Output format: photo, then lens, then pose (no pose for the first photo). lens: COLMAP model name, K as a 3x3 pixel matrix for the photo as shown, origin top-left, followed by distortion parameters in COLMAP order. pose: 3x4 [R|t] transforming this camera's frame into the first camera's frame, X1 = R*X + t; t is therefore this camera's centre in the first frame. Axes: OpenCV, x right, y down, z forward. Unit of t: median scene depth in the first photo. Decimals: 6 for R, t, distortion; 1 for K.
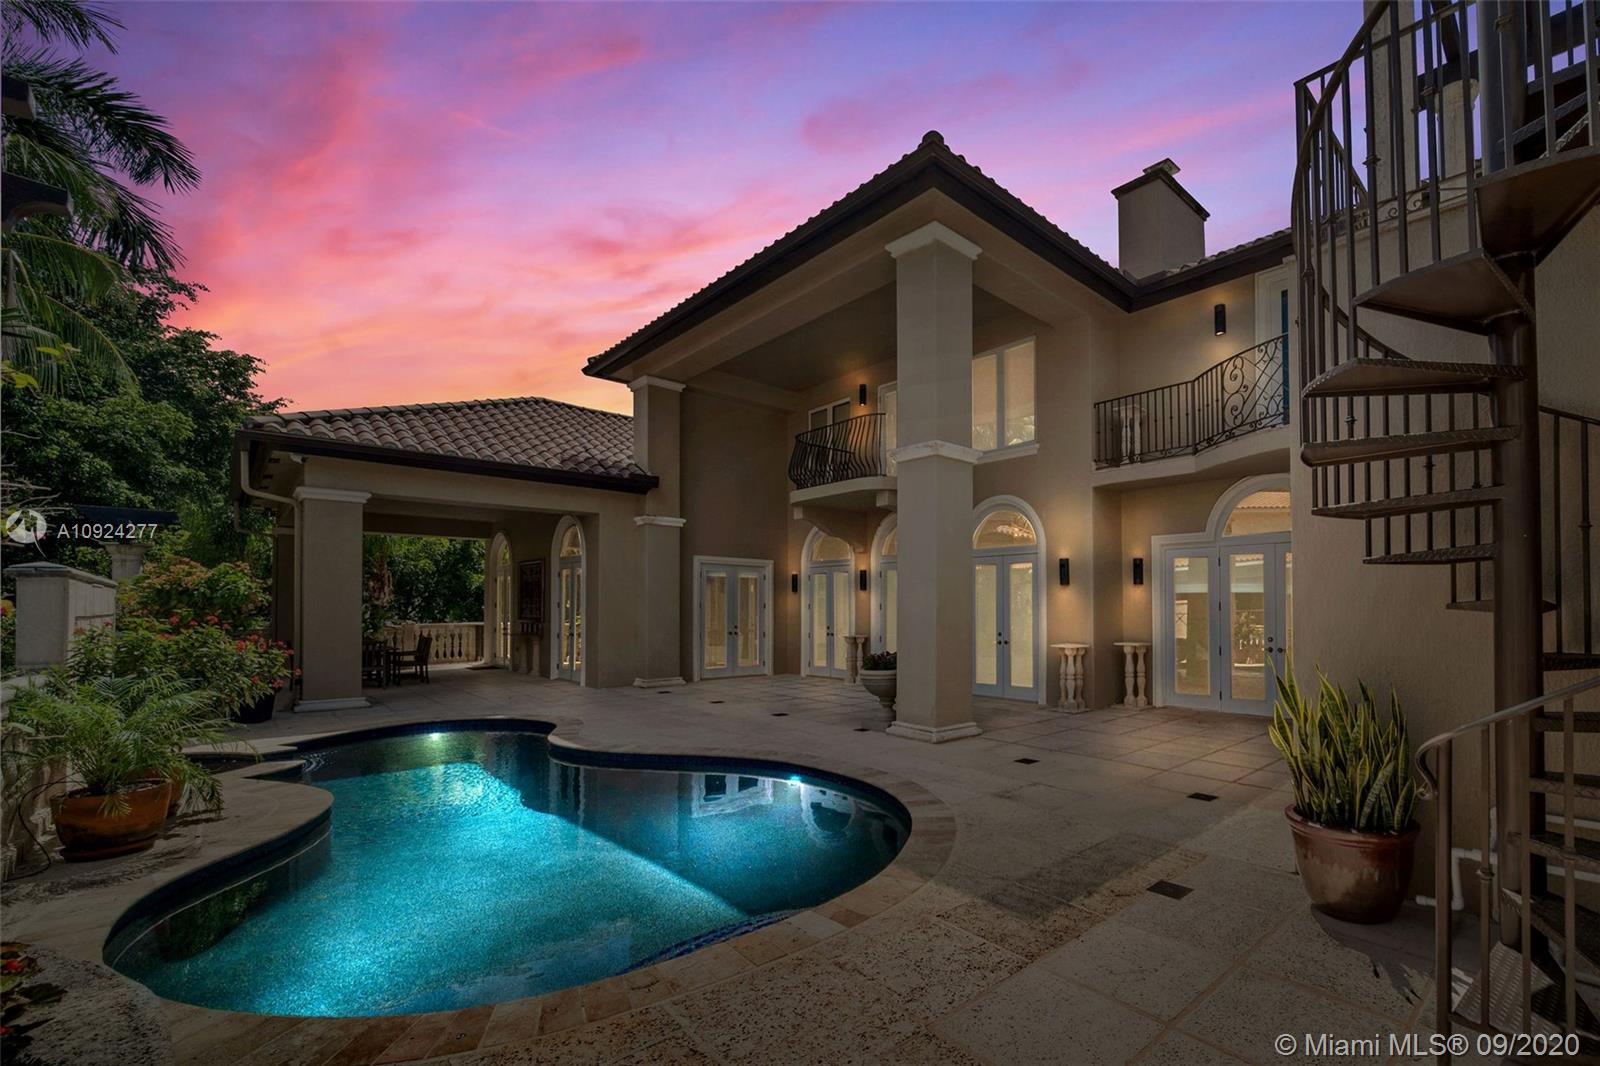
lens RADIAL K [[707.0, 0, 955.8], [0, 707.0, 594.9], [0, 0, 1]] dist [-0.000565, -0.000218]
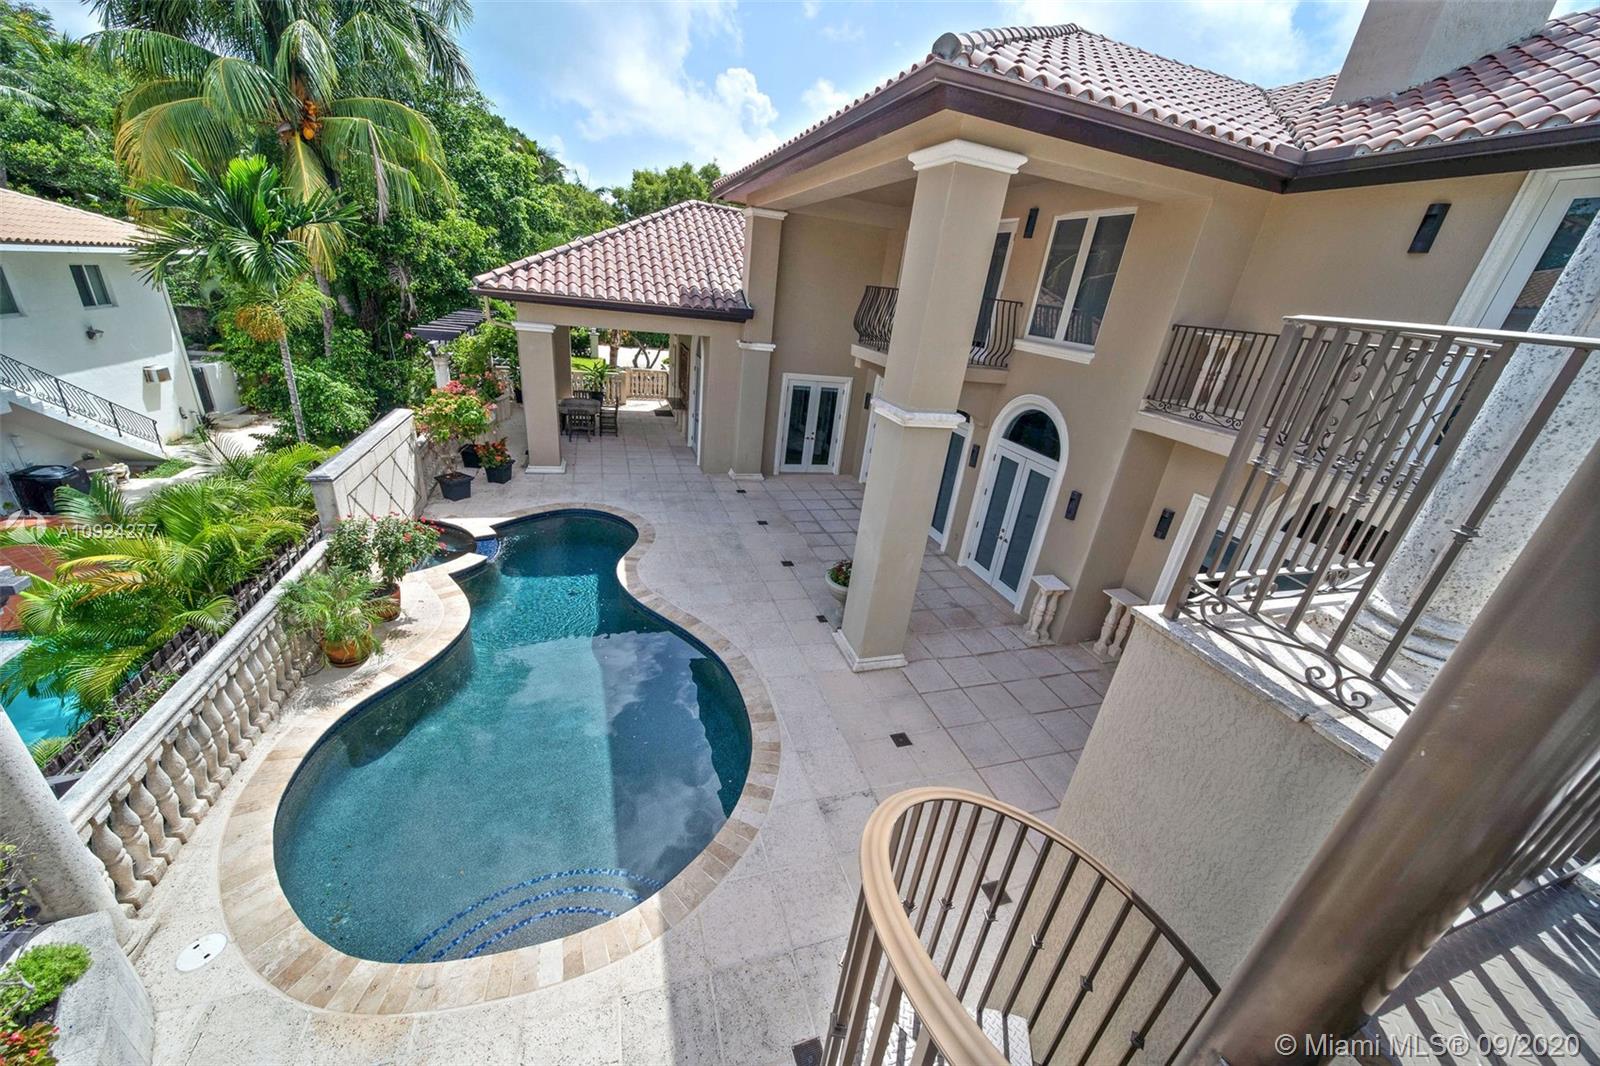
lens RADIAL K [[572.5, 0, 789.2], [0, 572.5, 538.3], [0, 0, 1]] dist [-0.000170, -0.000052]
pose [[0.867068, 0.283505, -0.409656, 0.160044], [-0.096088, 0.902017, 0.420870, -0.300185], [0.488835, -0.325560, 0.809352, 0.187103]]
